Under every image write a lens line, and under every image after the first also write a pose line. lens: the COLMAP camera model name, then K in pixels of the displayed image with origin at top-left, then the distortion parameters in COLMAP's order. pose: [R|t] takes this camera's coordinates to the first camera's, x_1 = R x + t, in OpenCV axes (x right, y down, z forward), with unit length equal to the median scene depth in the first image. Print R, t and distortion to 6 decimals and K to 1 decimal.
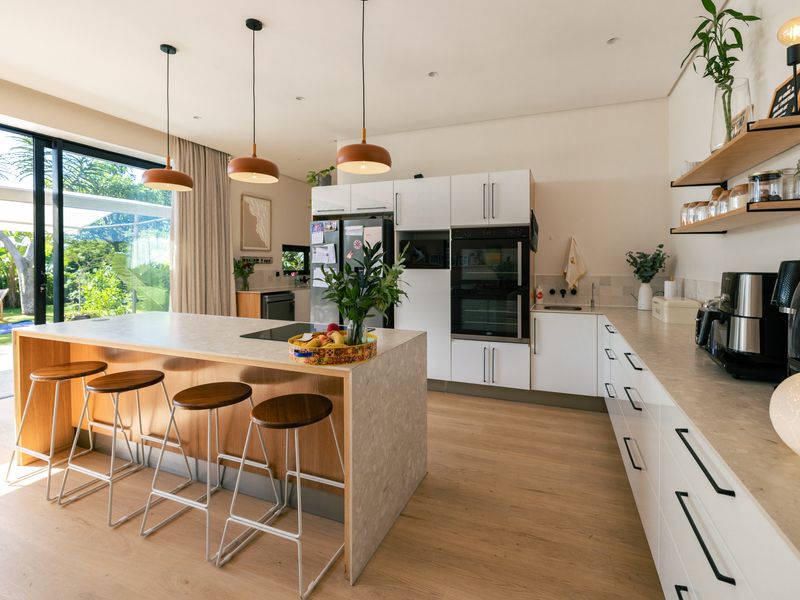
lens RADIAL K [[383.8, 0, 416.3], [0, 383.8, 272.2], [0, 0, 1]] dist [-0.003850, 0.001173]
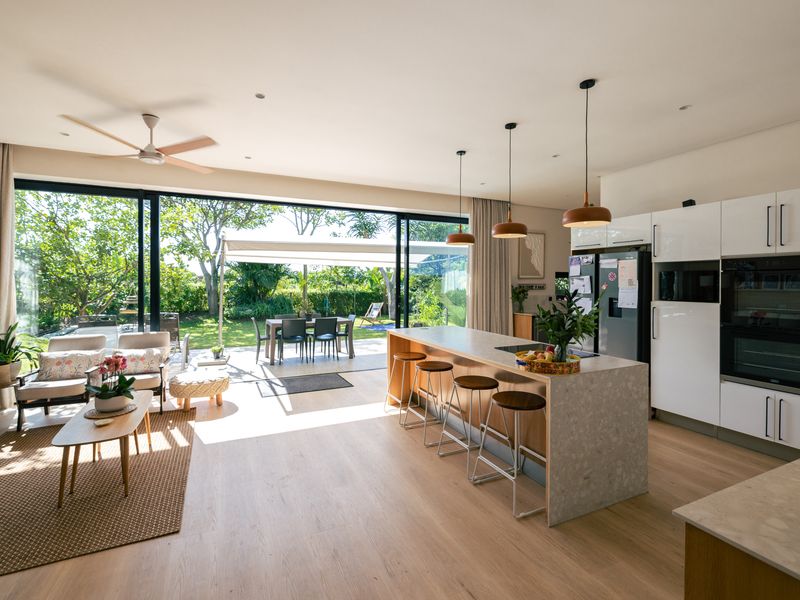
lens RADIAL K [[383.8, 0, 402.1], [0, 383.8, 288.4], [0, 0, 1]] dist [-0.003850, 0.001173]
pose [[0.721011, 0.010391, -0.692846, 0.181263], [-0.014662, 0.999892, -0.000262, -0.033384], [0.692769, 0.010348, 0.721086, -0.187852]]
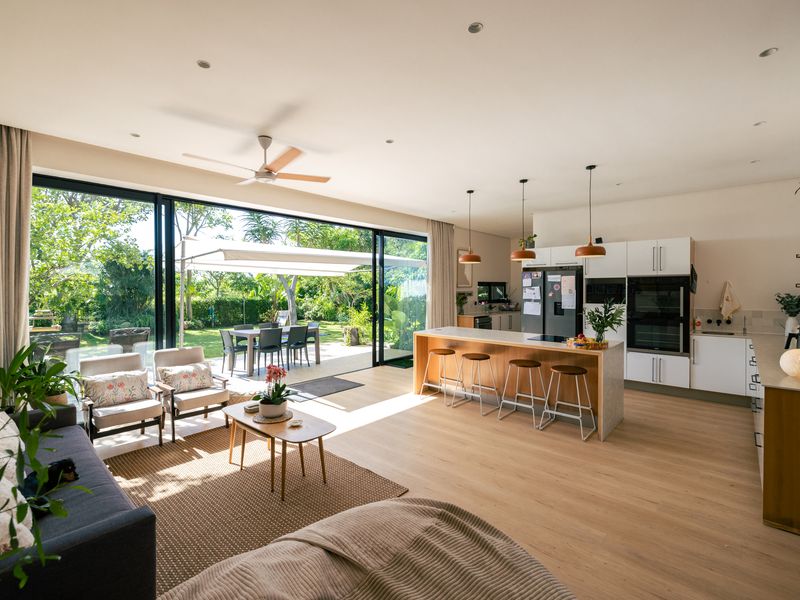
lens RADIAL K [[383.8, 0, 407.9], [0, 383.8, 295.9], [0, 0, 1]] dist [-0.003850, 0.001173]
pose [[0.941205, 0.004125, -0.337810, -0.215638], [-0.003436, 0.999991, 0.002636, -0.043522], [0.337818, -0.001321, 0.941211, -0.714831]]
